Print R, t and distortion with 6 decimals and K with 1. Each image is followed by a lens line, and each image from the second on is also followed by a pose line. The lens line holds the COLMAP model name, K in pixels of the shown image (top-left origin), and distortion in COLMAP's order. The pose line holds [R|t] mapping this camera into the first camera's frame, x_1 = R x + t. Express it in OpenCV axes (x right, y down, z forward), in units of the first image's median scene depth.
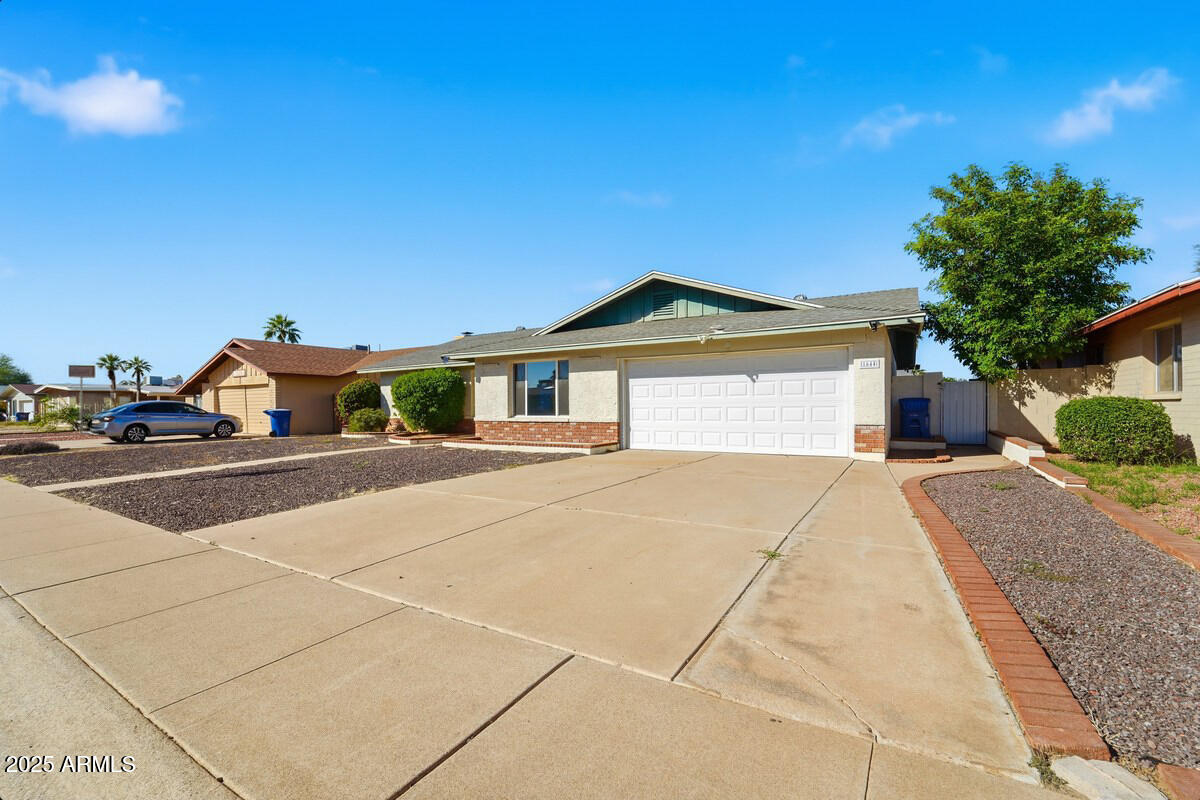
lens RADIAL K [[519.6, 0, 600.0], [0, 519.6, 400.0], [0, 0, 1]] dist [-0.015714, -0.000069]
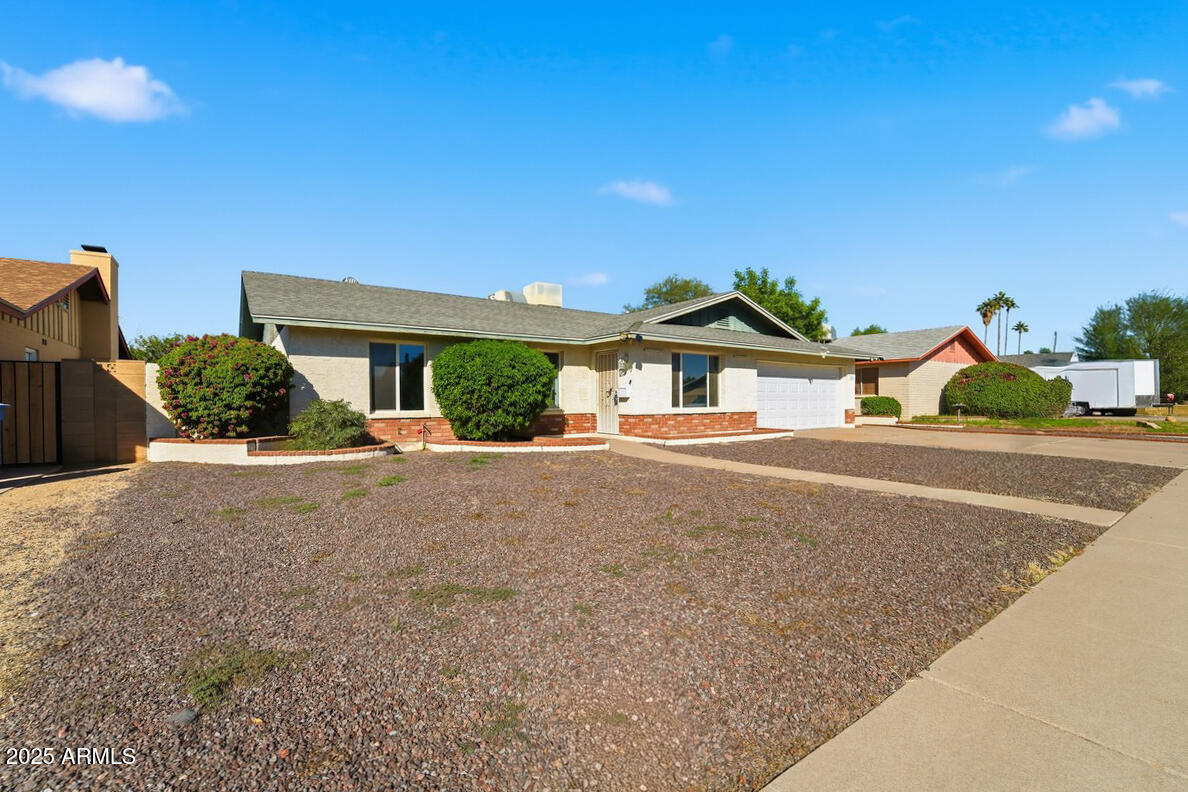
lens RADIAL K [[515.2, 0, 594.0], [0, 515.2, 396.0], [0, 0, 1]] dist [-0.009670, -0.000110]
pose [[0.381791, 0.011969, 0.924171, -1.134855], [-0.012762, 0.999889, -0.007678, 0.018391], [-0.924160, -0.008863, 0.381902, 0.814442]]
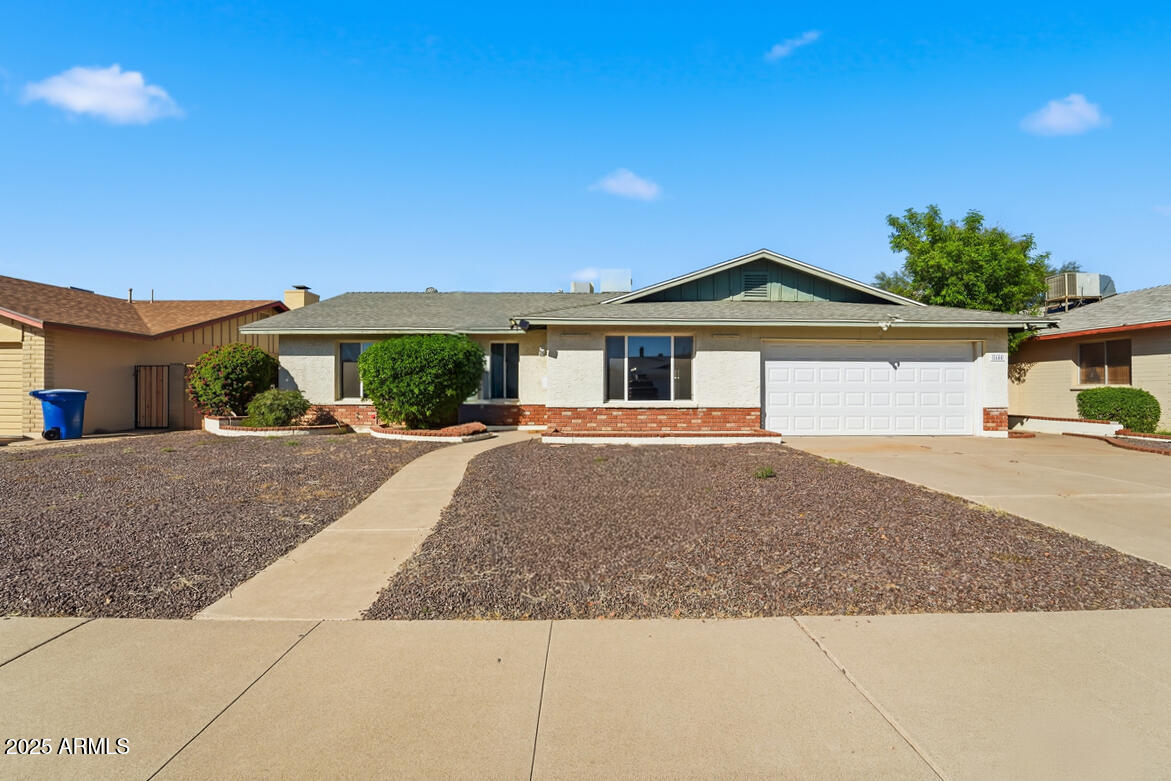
lens RADIAL K [[507.1, 0, 585.5], [0, 507.1, 390.5], [0, 0, 1]] dist [-0.015714, -0.000069]
pose [[0.844031, 0.006767, 0.536251, -0.651138], [-0.015339, 0.999816, 0.011525, 0.006193], [-0.536075, -0.017953, 0.843980, 0.370943]]
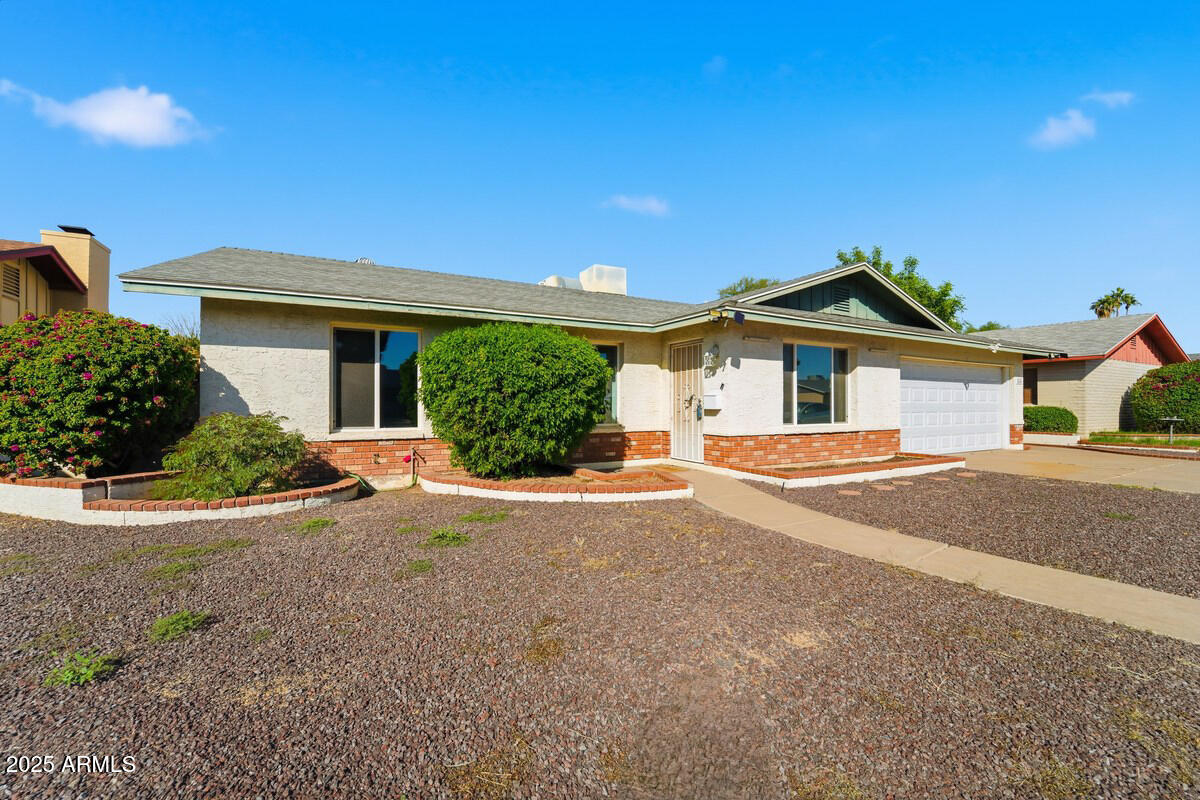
lens RADIAL K [[491.2, 0, 602.2], [0, 491.2, 397.2], [0, 0, 1]] dist [-0.019317, -0.000603]
pose [[0.492342, 0.019901, 0.870175, -0.837129], [-0.018214, 0.999755, -0.012559, 0.008323], [-0.870211, -0.009666, 0.492584, 0.943095]]
